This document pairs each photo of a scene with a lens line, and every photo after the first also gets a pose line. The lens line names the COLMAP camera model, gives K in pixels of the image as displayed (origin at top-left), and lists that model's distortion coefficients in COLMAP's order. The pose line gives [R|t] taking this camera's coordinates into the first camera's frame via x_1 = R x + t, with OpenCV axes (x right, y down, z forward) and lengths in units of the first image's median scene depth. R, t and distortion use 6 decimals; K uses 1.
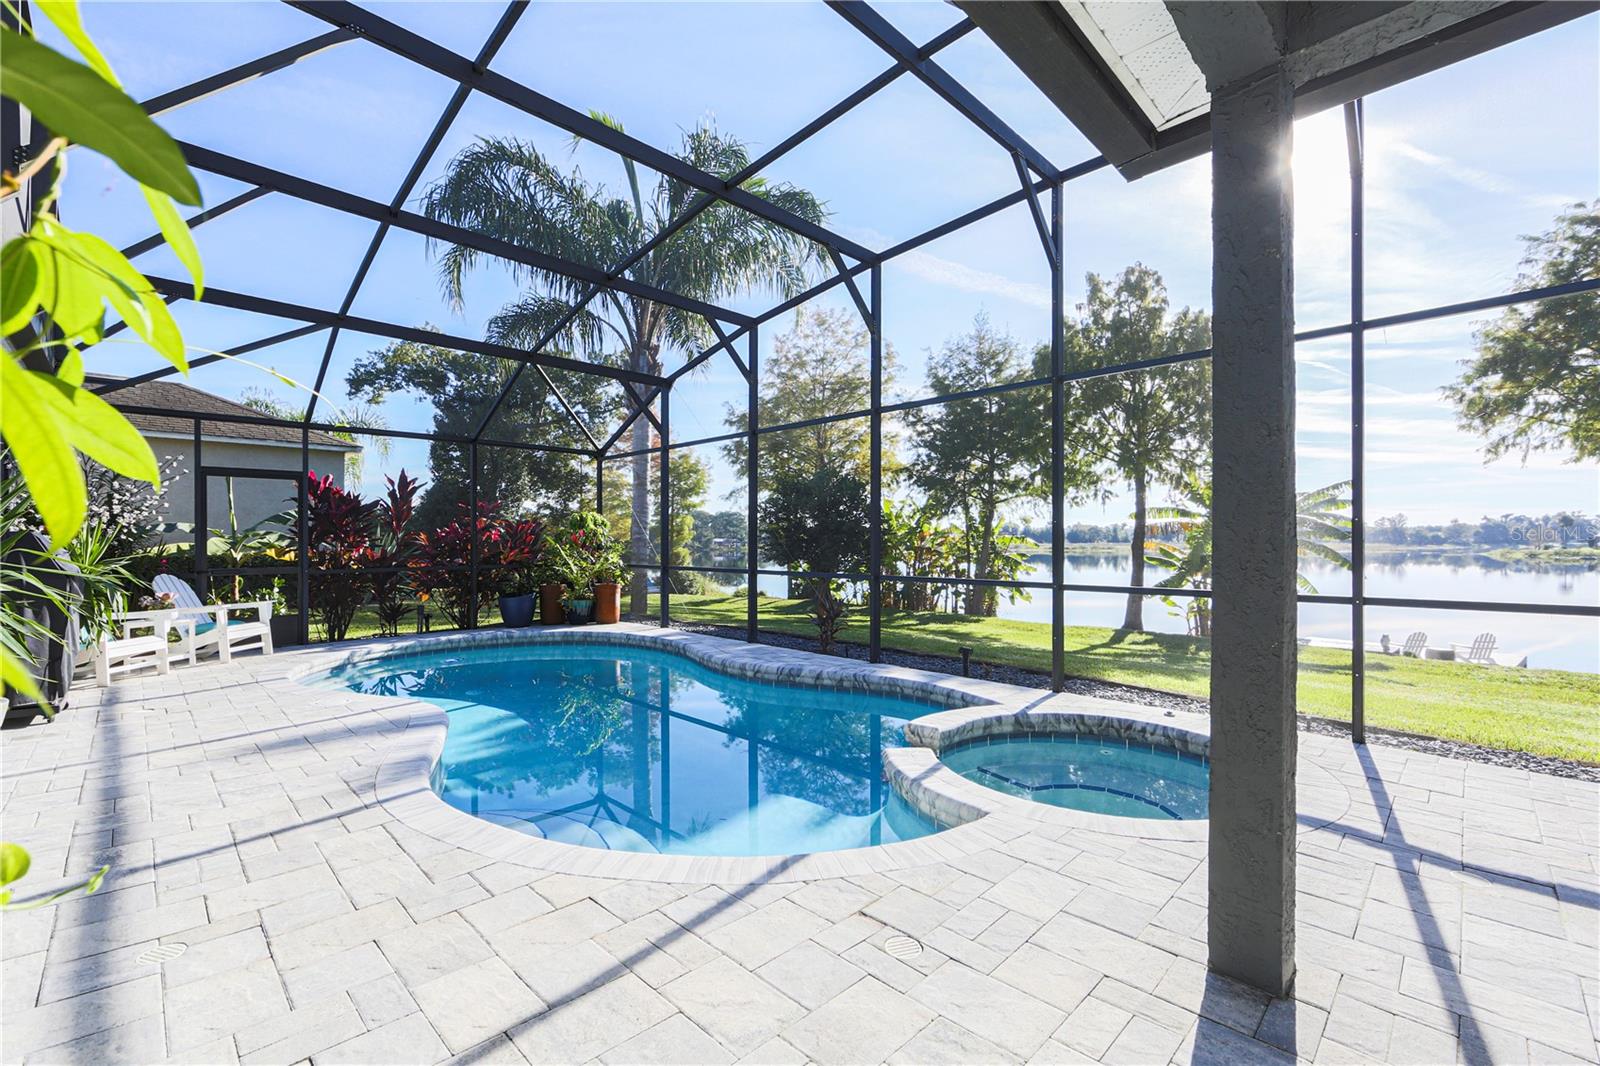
lens RADIAL K [[673.4, 0, 811.1], [0, 673.4, 540.6], [0, 0, 1]] dist [-0.000912, 0.000144]
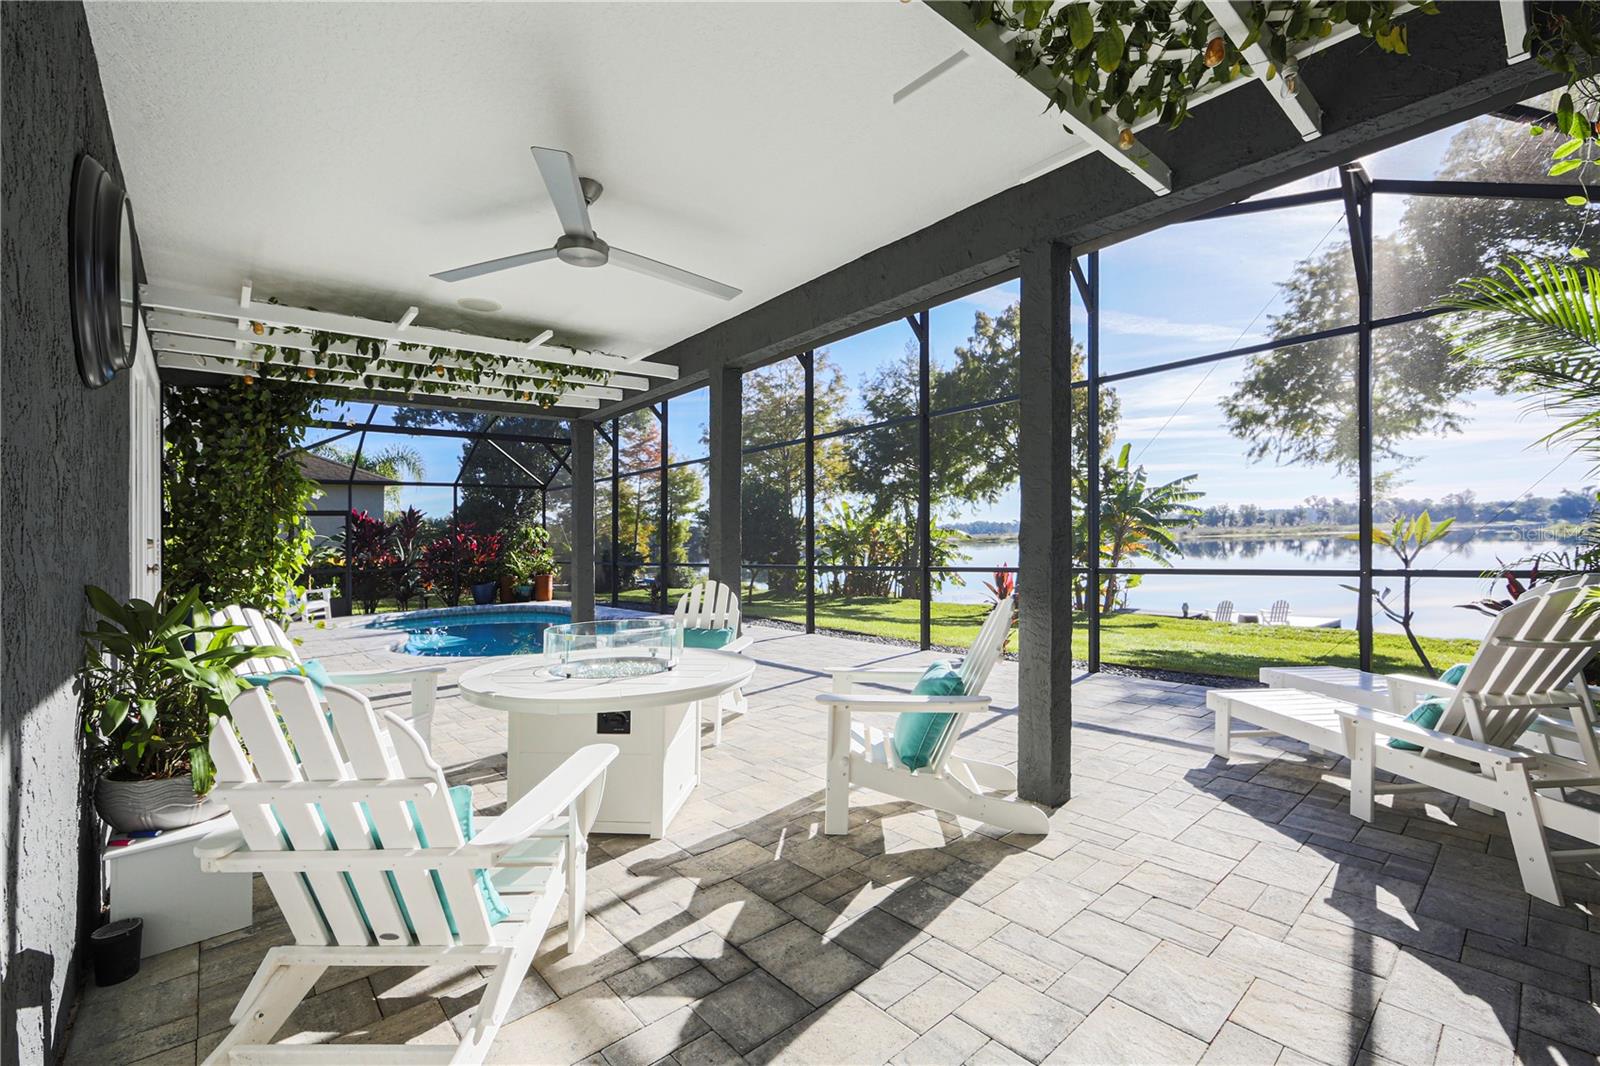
lens RADIAL K [[673.4, 0, 811.1], [0, 673.4, 540.6], [0, 0, 1]] dist [-0.000912, 0.000144]
pose [[0.997270, -0.029597, -0.067655, 0.429835], [0.029989, 0.999539, 0.004779, -0.002710], [0.067482, -0.006795, 0.997697, -0.498919]]
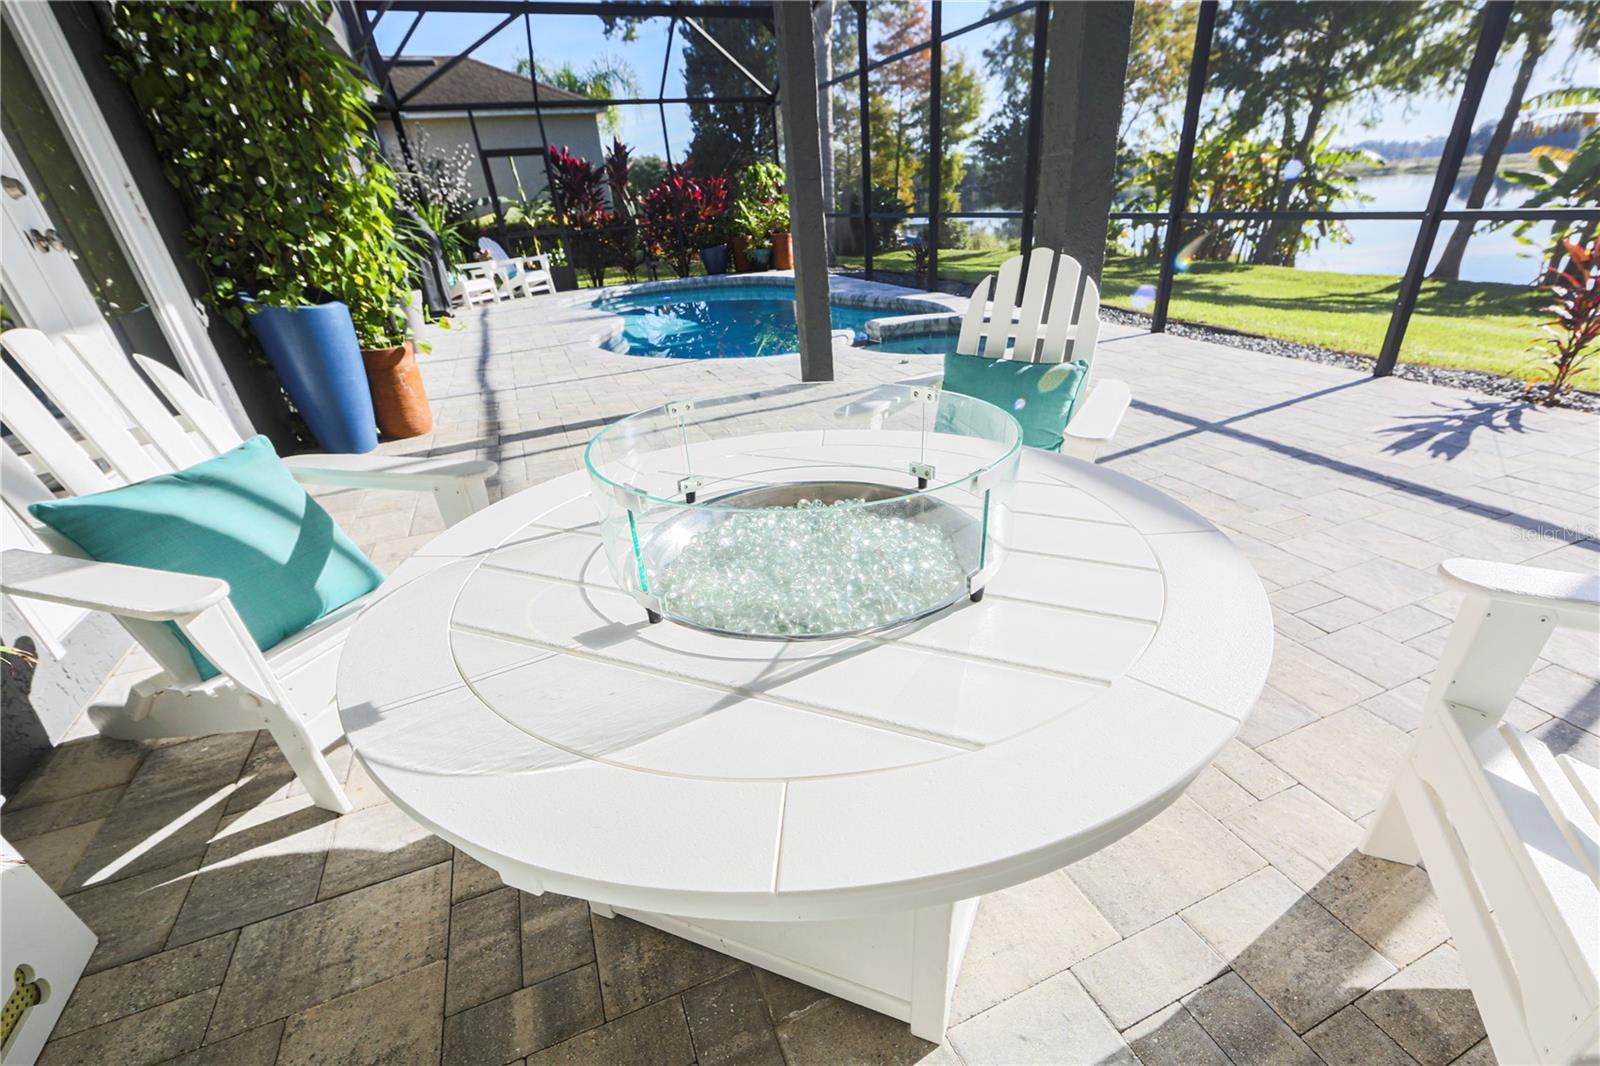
lens RADIAL K [[719.9, 0, 870.9], [0, 719.9, 601.2], [0, 0, 1]] dist [-0.007237, 0.000013]
pose [[0.936194, 0.126279, -0.328017, 0.365931], [0.057028, 0.866295, 0.496266, 0.006147], [0.346828, -0.483307, 0.803819, -0.293132]]
